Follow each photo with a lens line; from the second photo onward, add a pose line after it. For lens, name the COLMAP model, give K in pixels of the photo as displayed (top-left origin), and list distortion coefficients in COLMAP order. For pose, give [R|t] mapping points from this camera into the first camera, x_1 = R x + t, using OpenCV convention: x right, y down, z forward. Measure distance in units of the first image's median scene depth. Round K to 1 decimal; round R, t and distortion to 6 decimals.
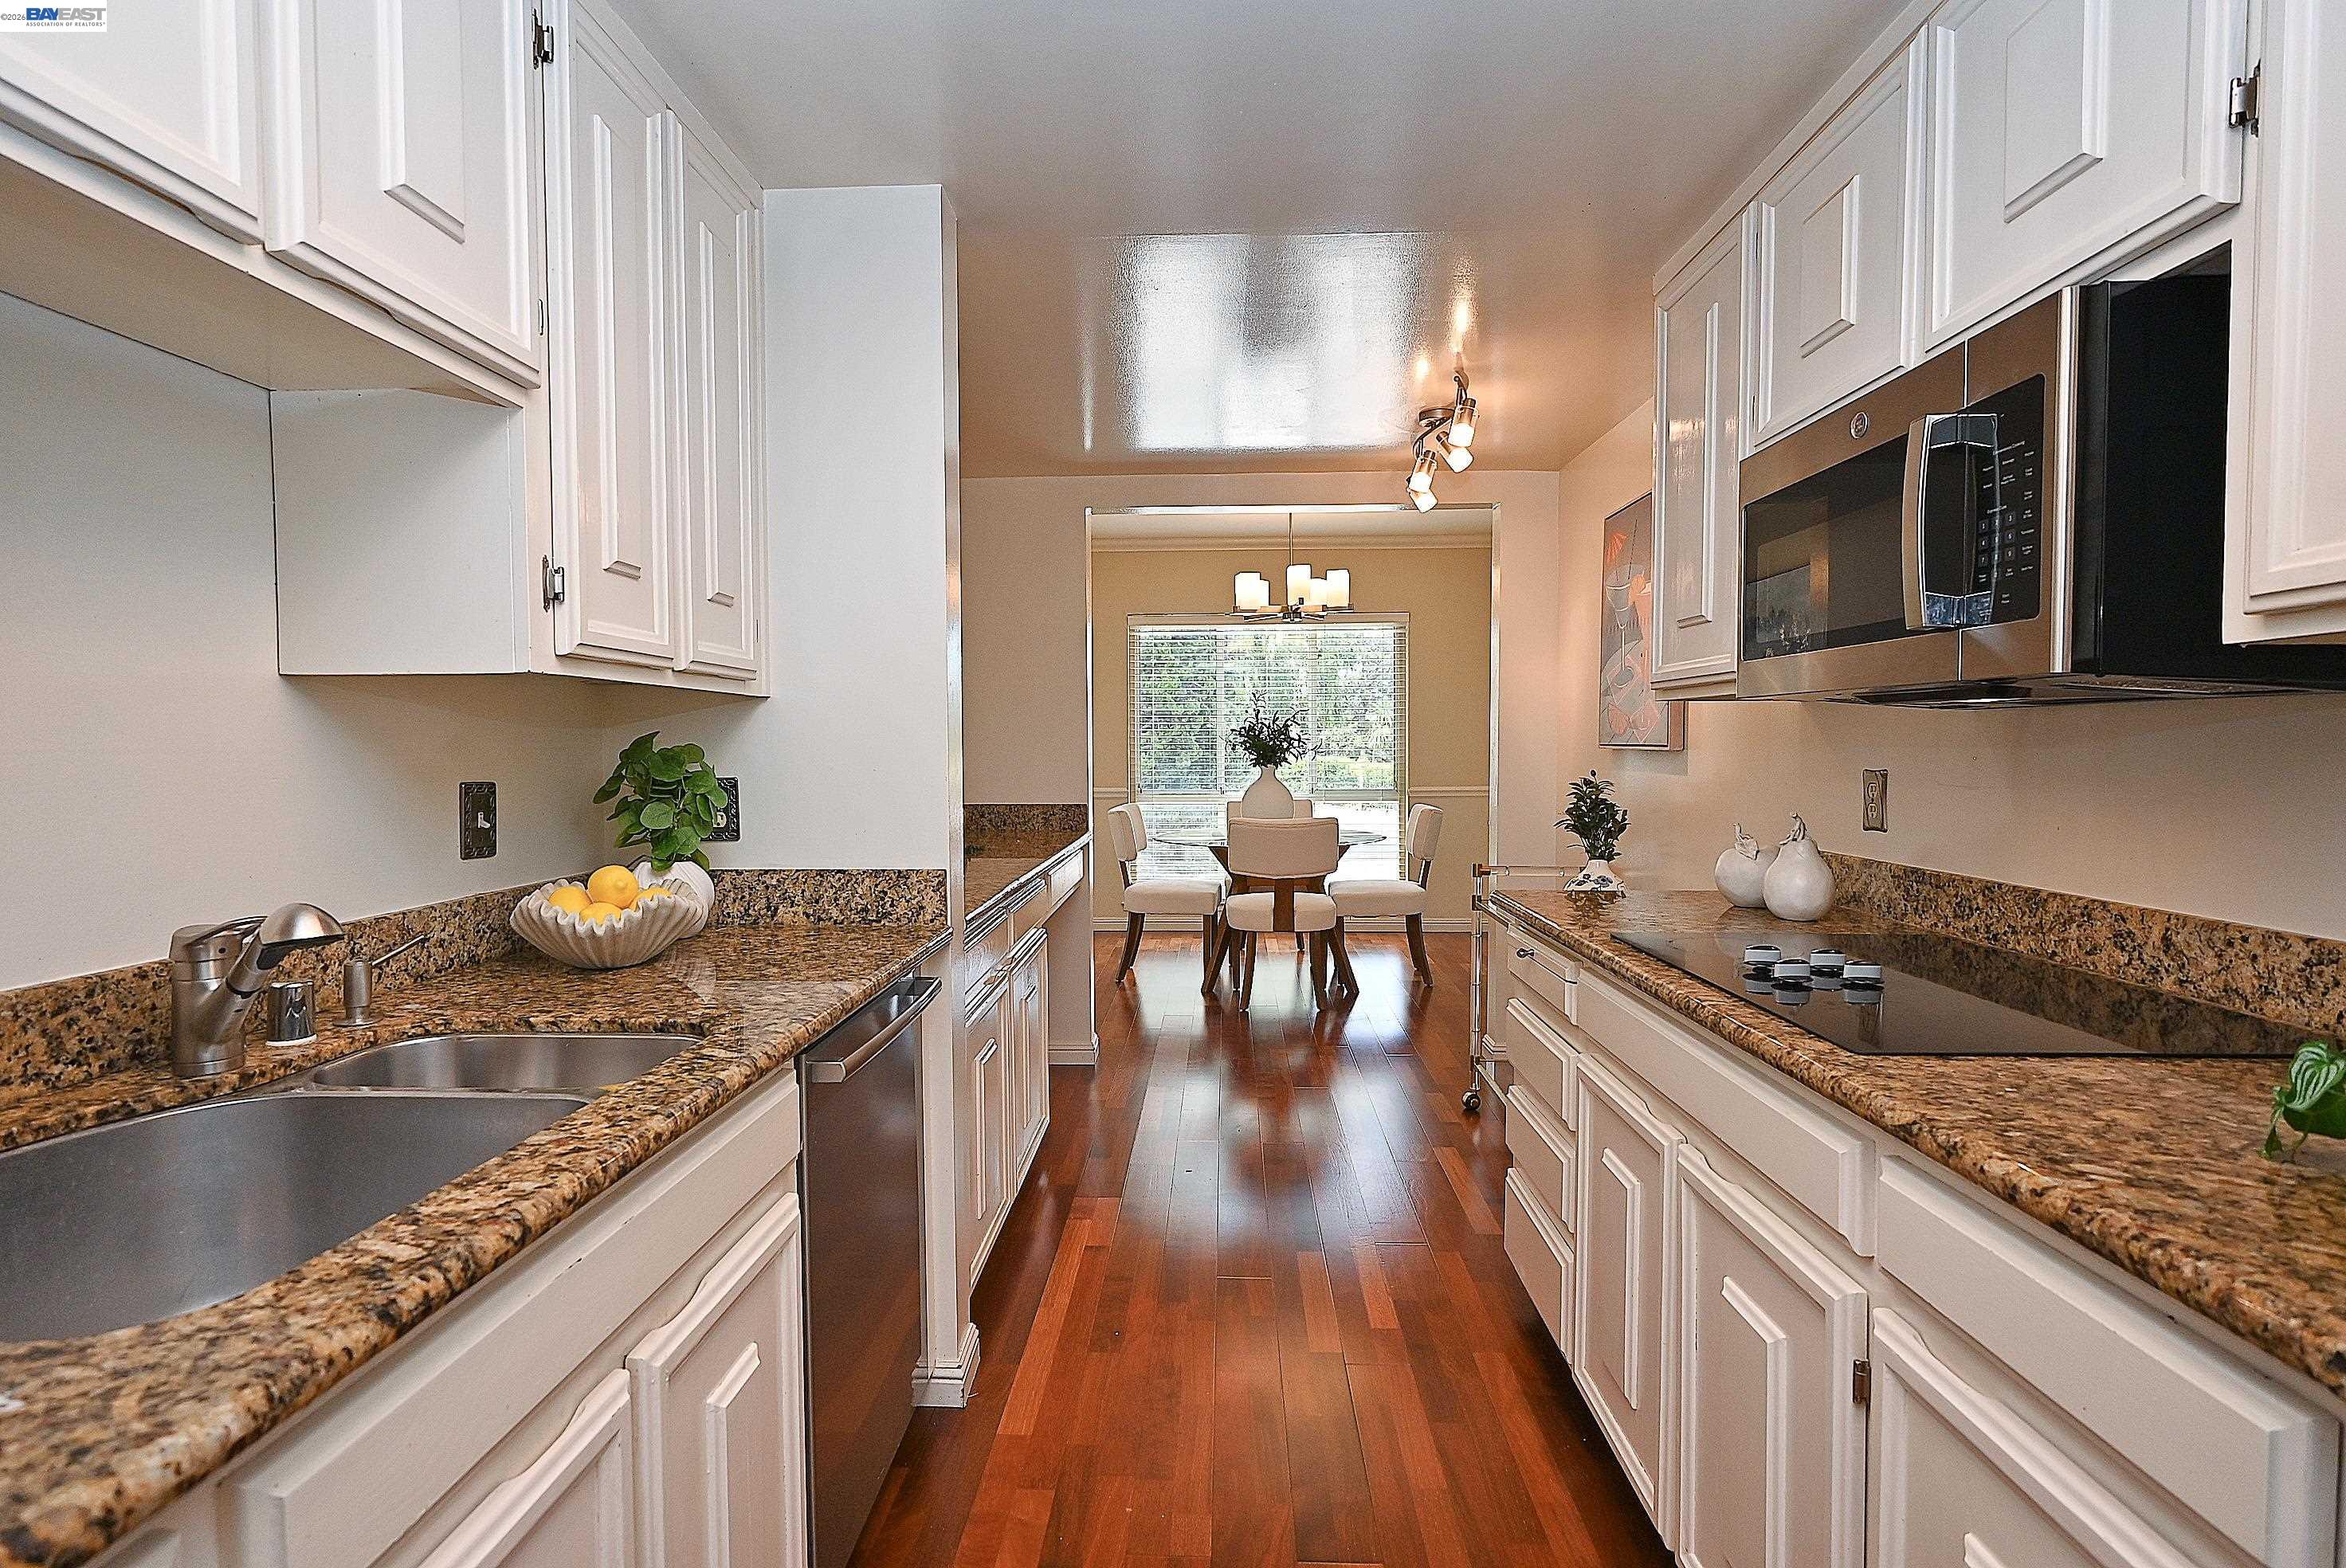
lens RADIAL K [[1162.6, 0, 1173.0], [0, 1162.6, 784.0], [0, 0, 1]] dist [-0.002628, 0.001389]
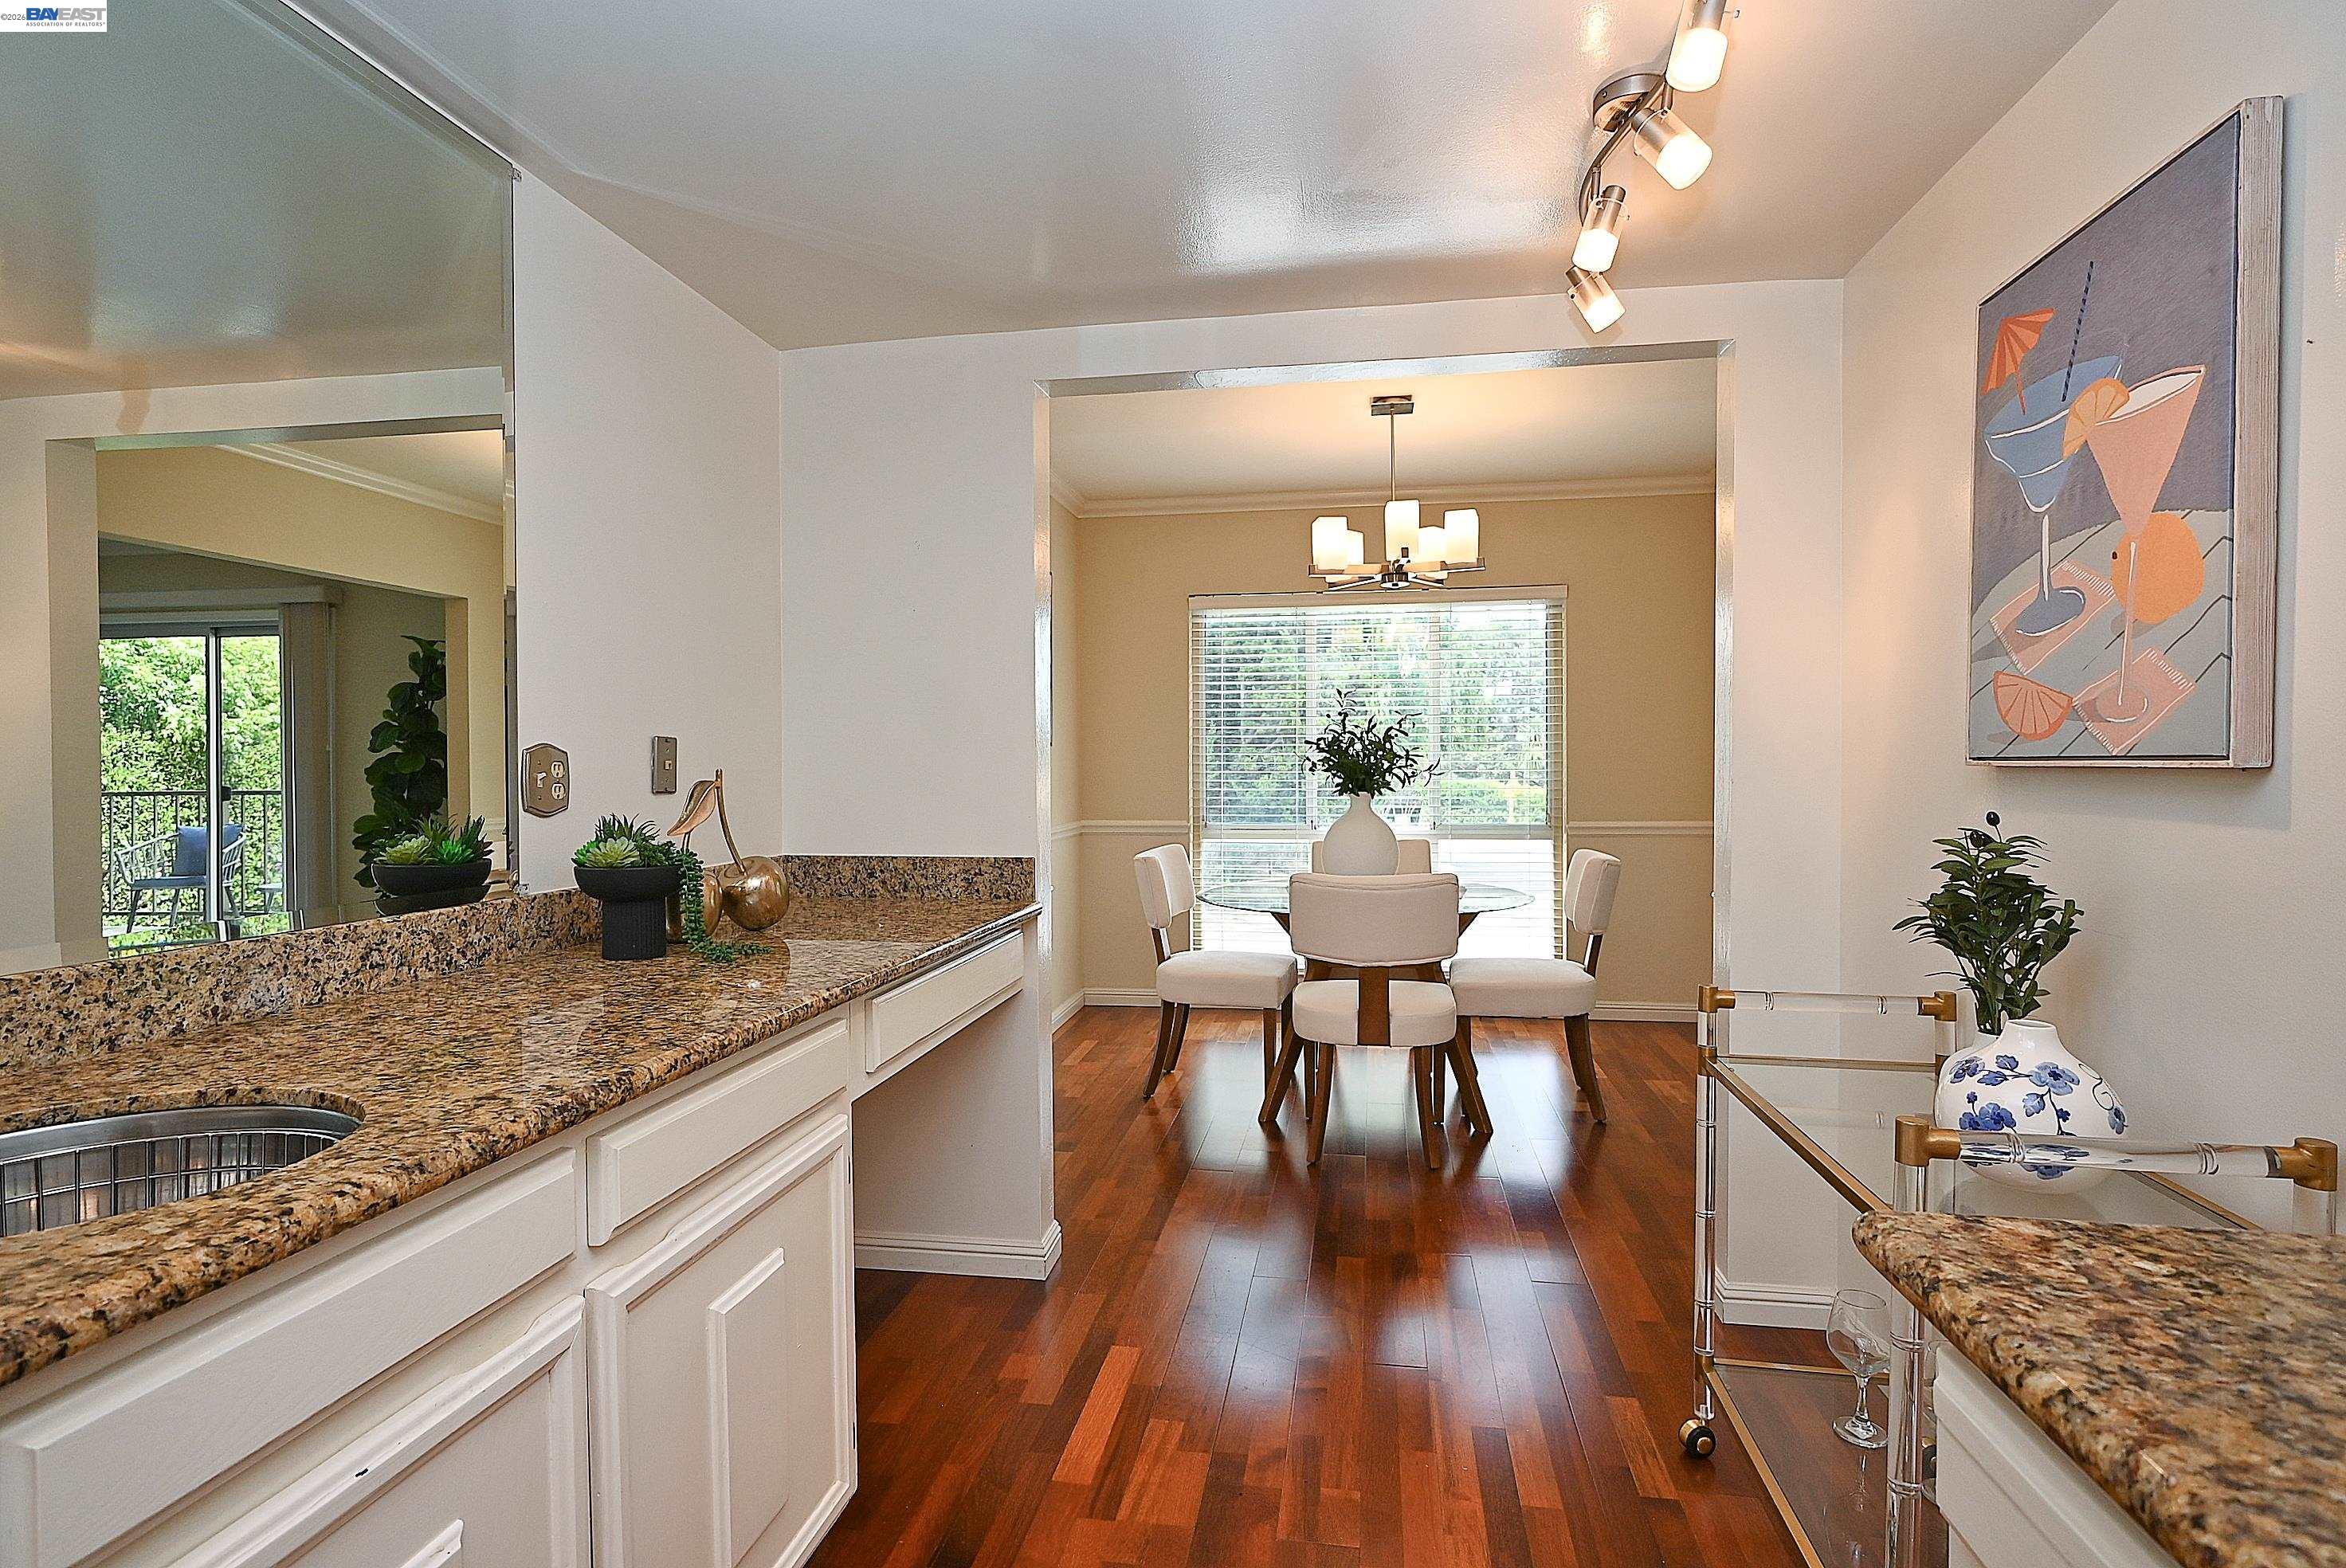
lens RADIAL K [[1162.6, 0, 1173.0], [0, 1162.6, 784.0], [0, 0, 1]] dist [-0.002628, 0.001389]
pose [[0.992297, 0.001225, -0.123874, 0.057127], [-0.003637, 0.999808, -0.019249, -0.007652], [0.123826, 0.019551, 0.992111, 0.294103]]
